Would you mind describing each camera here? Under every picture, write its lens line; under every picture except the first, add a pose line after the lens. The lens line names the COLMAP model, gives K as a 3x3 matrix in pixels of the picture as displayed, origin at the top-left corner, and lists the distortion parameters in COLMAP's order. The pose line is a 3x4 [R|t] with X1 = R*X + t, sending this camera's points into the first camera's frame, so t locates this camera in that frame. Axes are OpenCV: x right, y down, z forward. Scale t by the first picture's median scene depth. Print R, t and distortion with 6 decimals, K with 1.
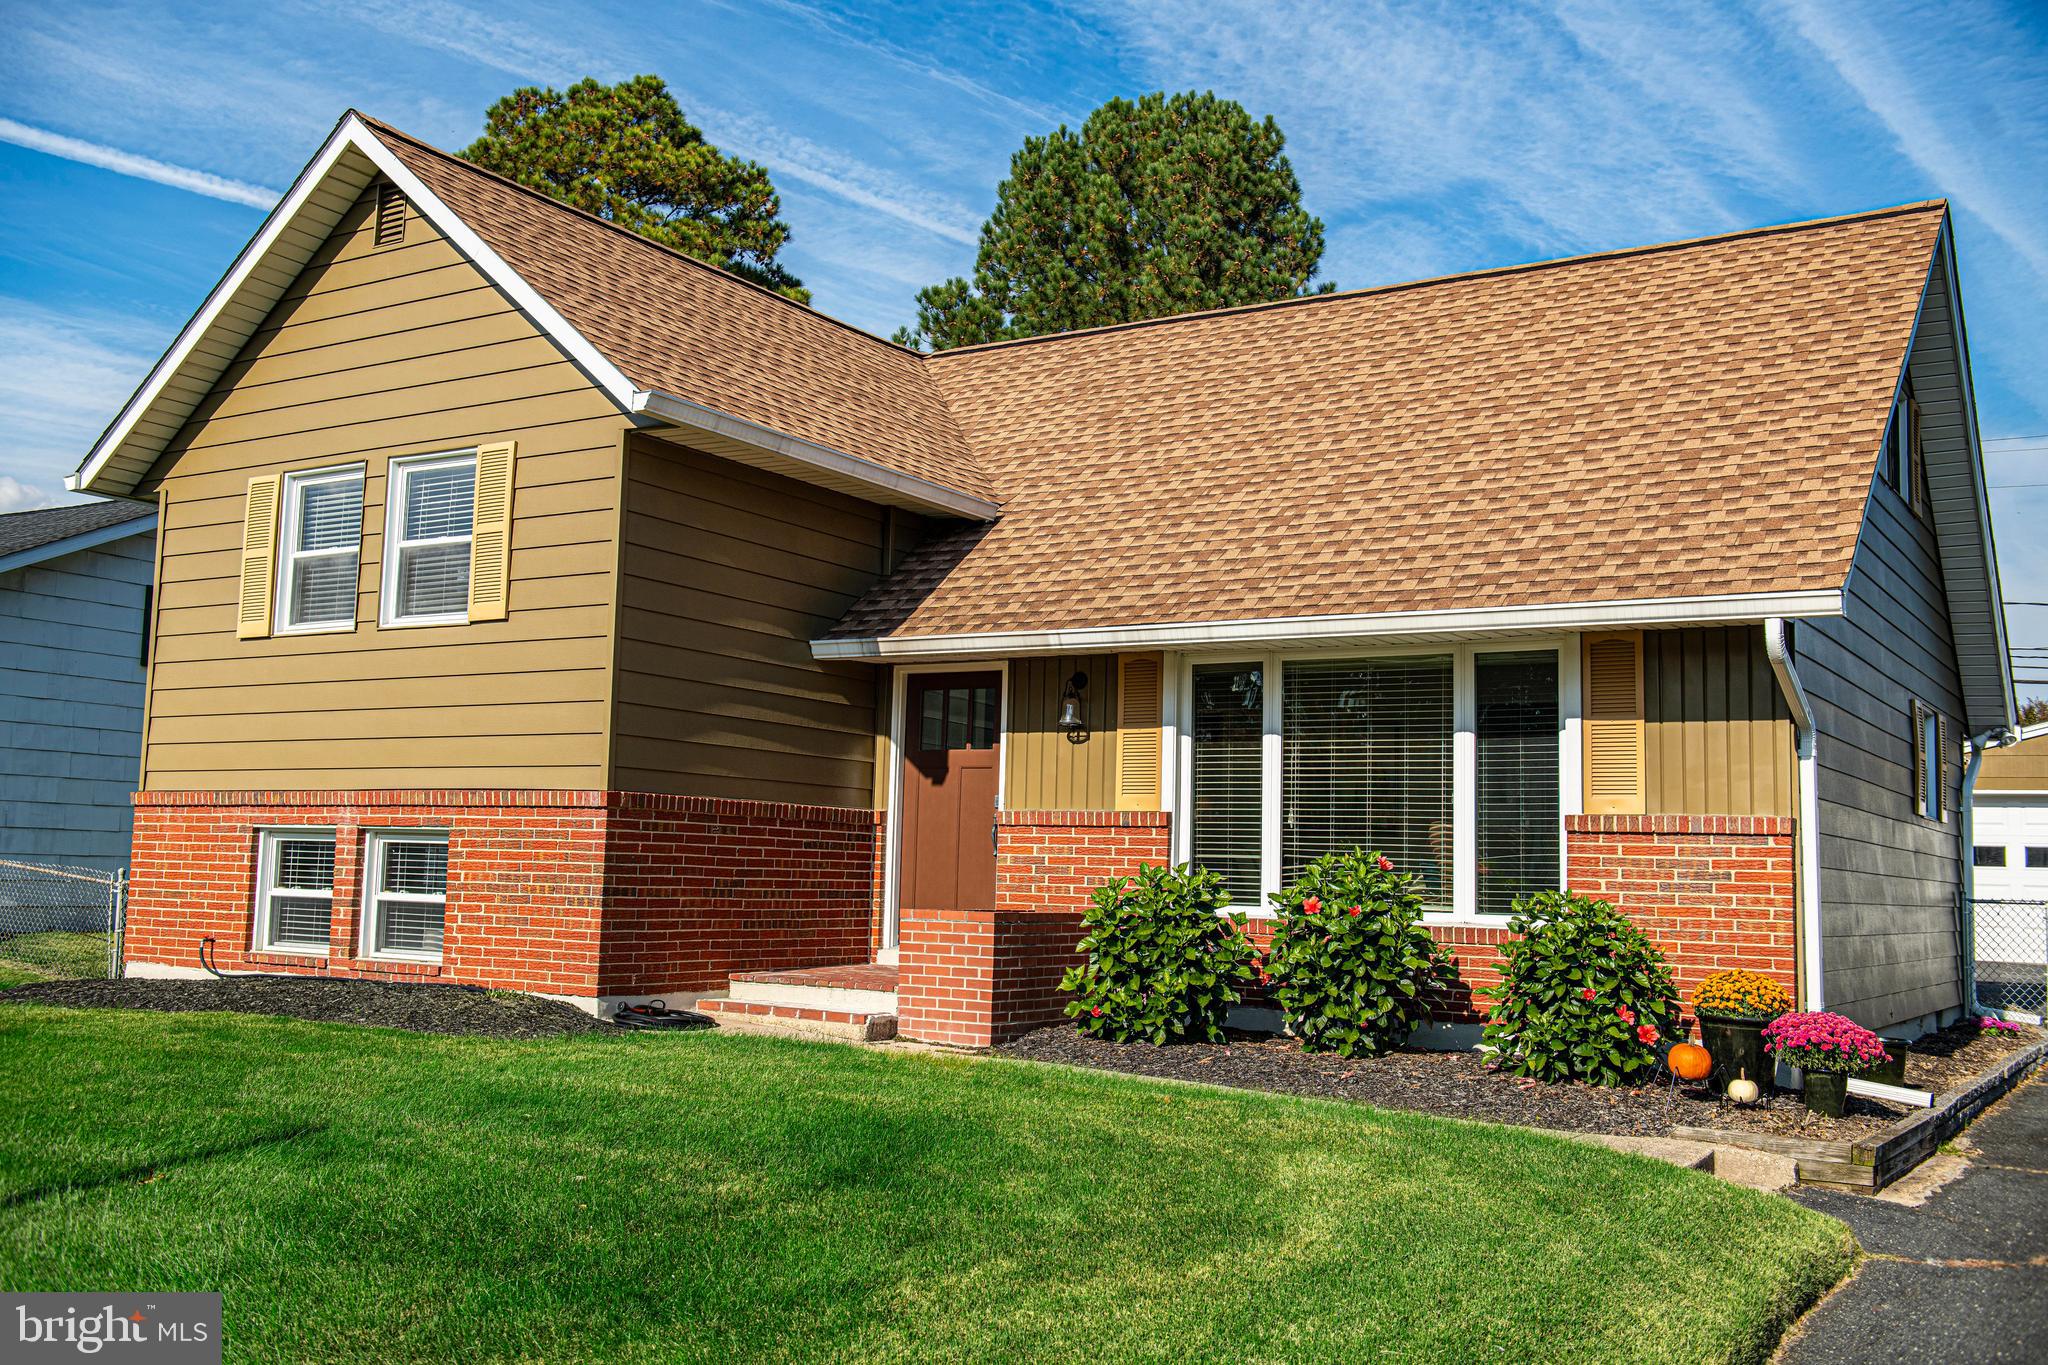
lens RADIAL K [[1950.6, 0, 1010.4], [0, 1950.6, 682.5], [0, 0, 1]] dist [0.026713, 0.000000]
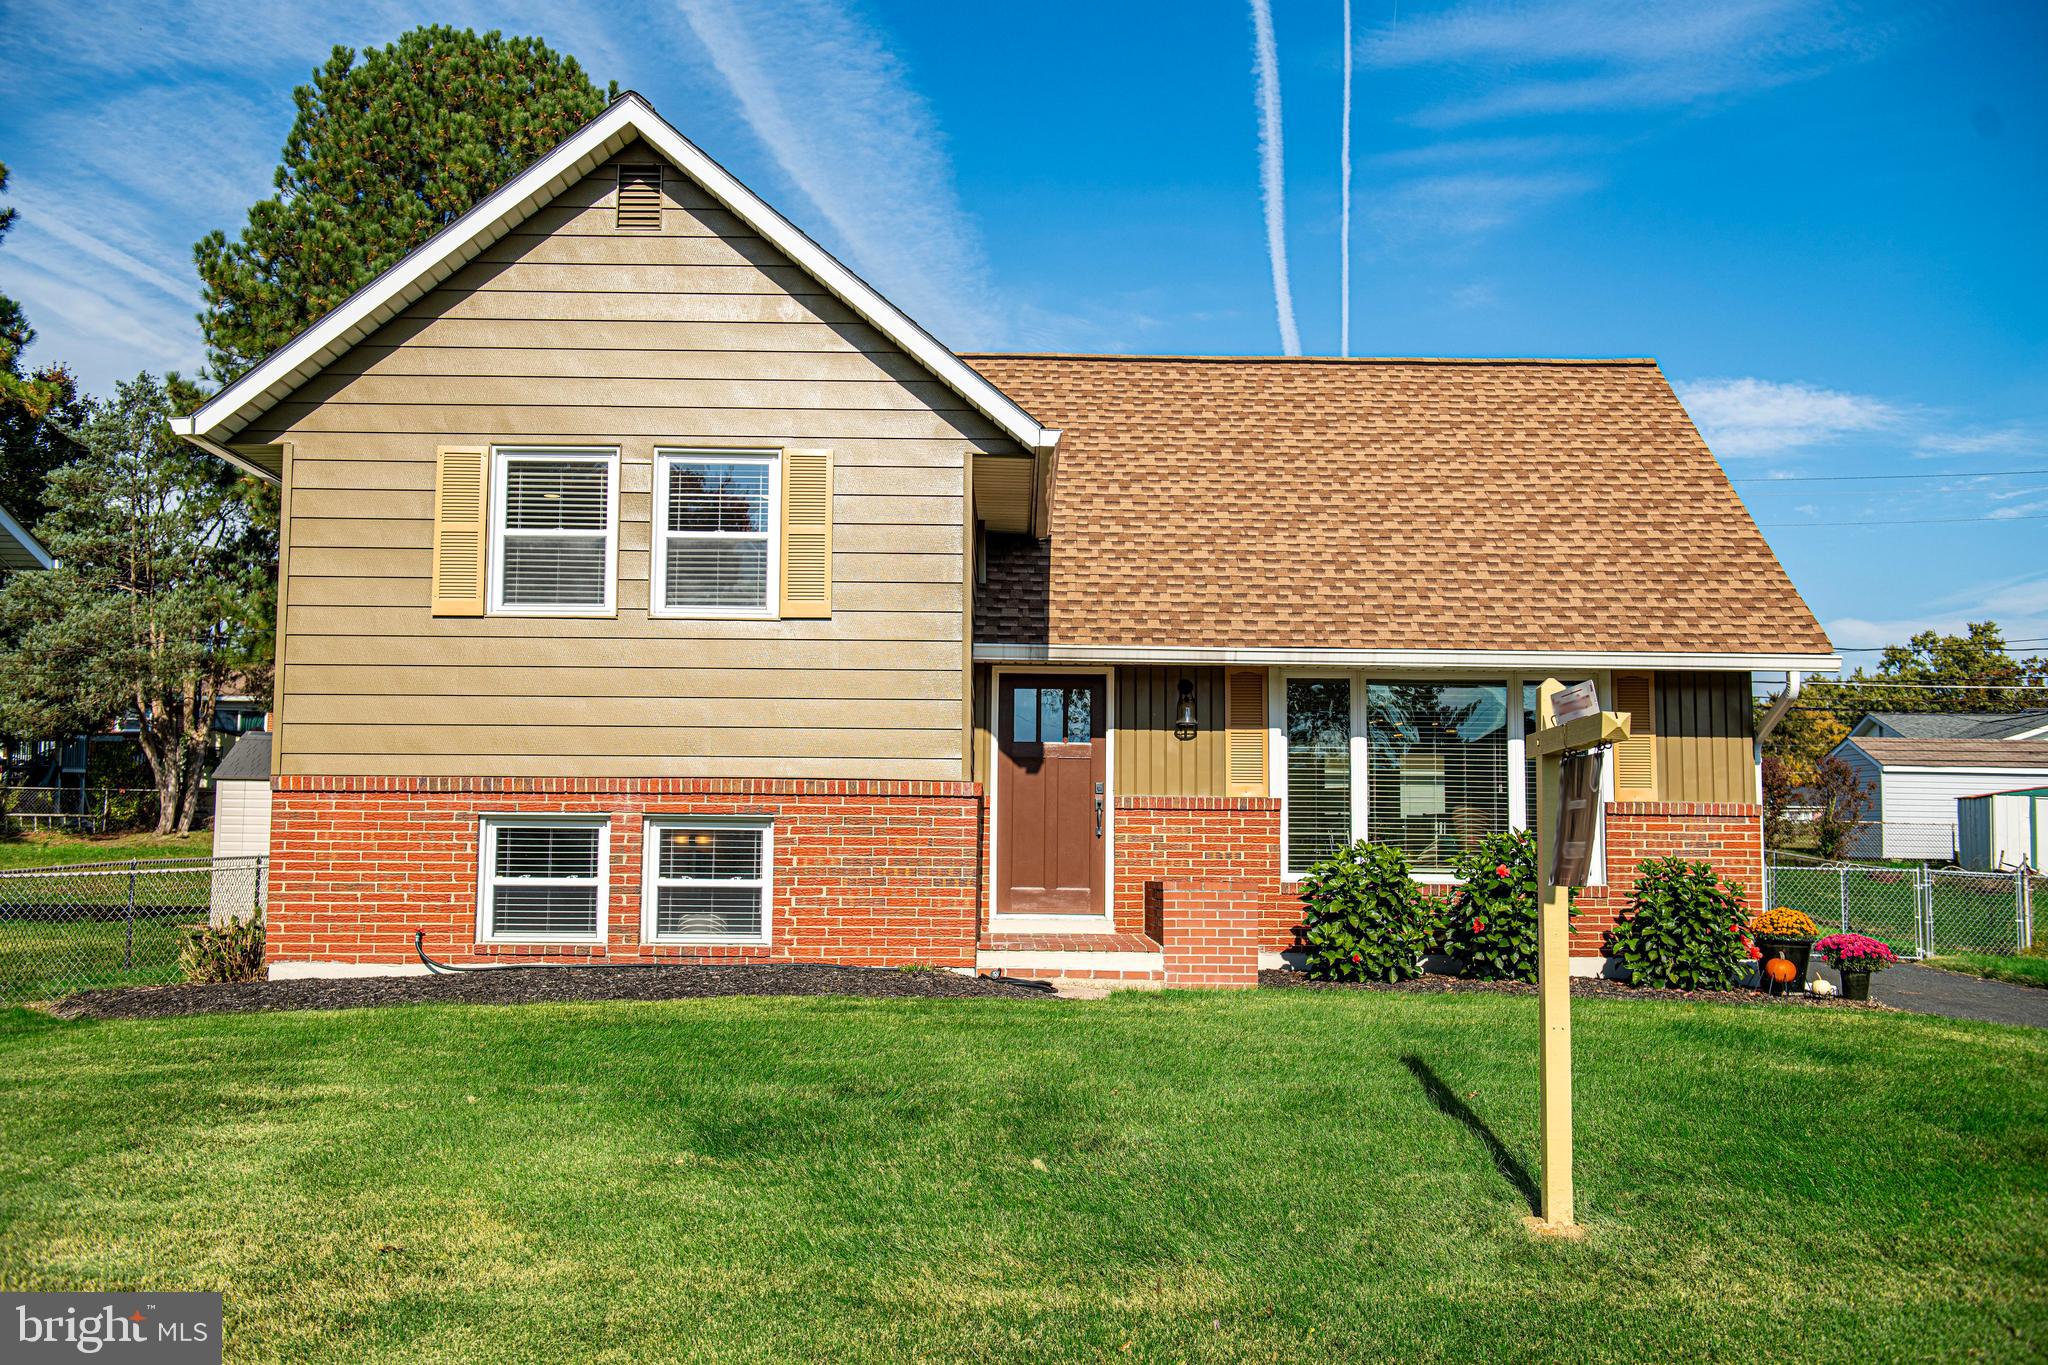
lens RADIAL K [[2083.9, 0, 1013.0], [0, 2083.9, 694.4], [0, 0, 1]] dist [0.041171, 0.000000]
pose [[0.836045, 0.024493, 0.548113, -0.257914], [-0.040970, 0.999001, 0.017851, -0.005037], [-0.547129, -0.037380, 0.836213, -0.000186]]
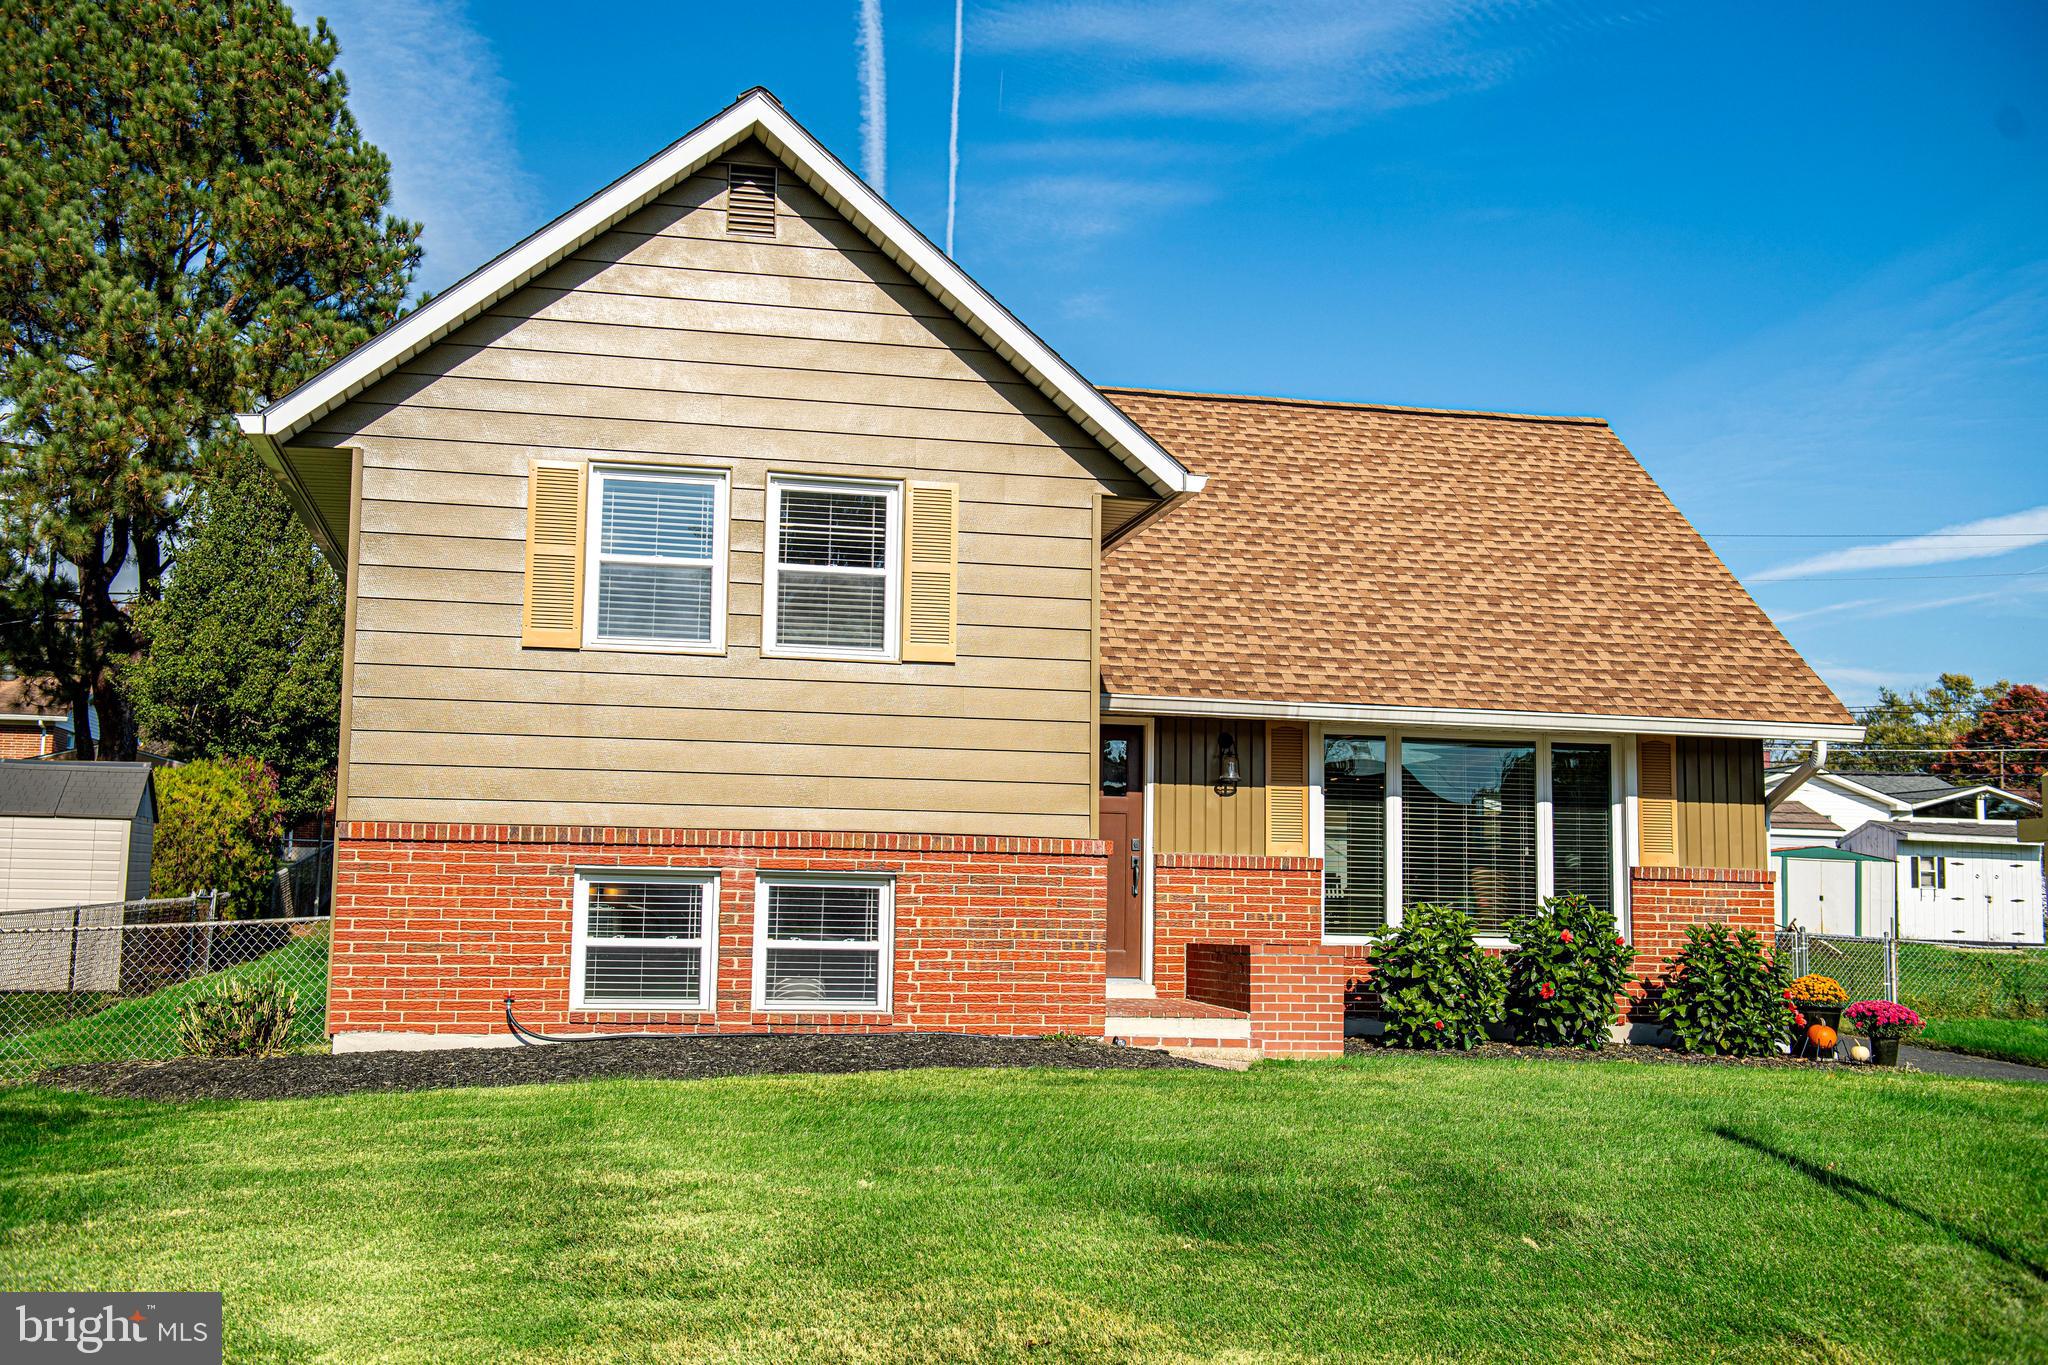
lens RADIAL K [[2317.4, 0, 1042.8], [0, 2317.4, 690.8], [0, 0, 1]] dist [0.083332, 0.000000]
pose [[0.699290, 0.054858, 0.712730, -0.347116], [-0.068281, 0.997618, -0.009792, -0.003253], [-0.711570, -0.041818, 0.701370, 0.045043]]
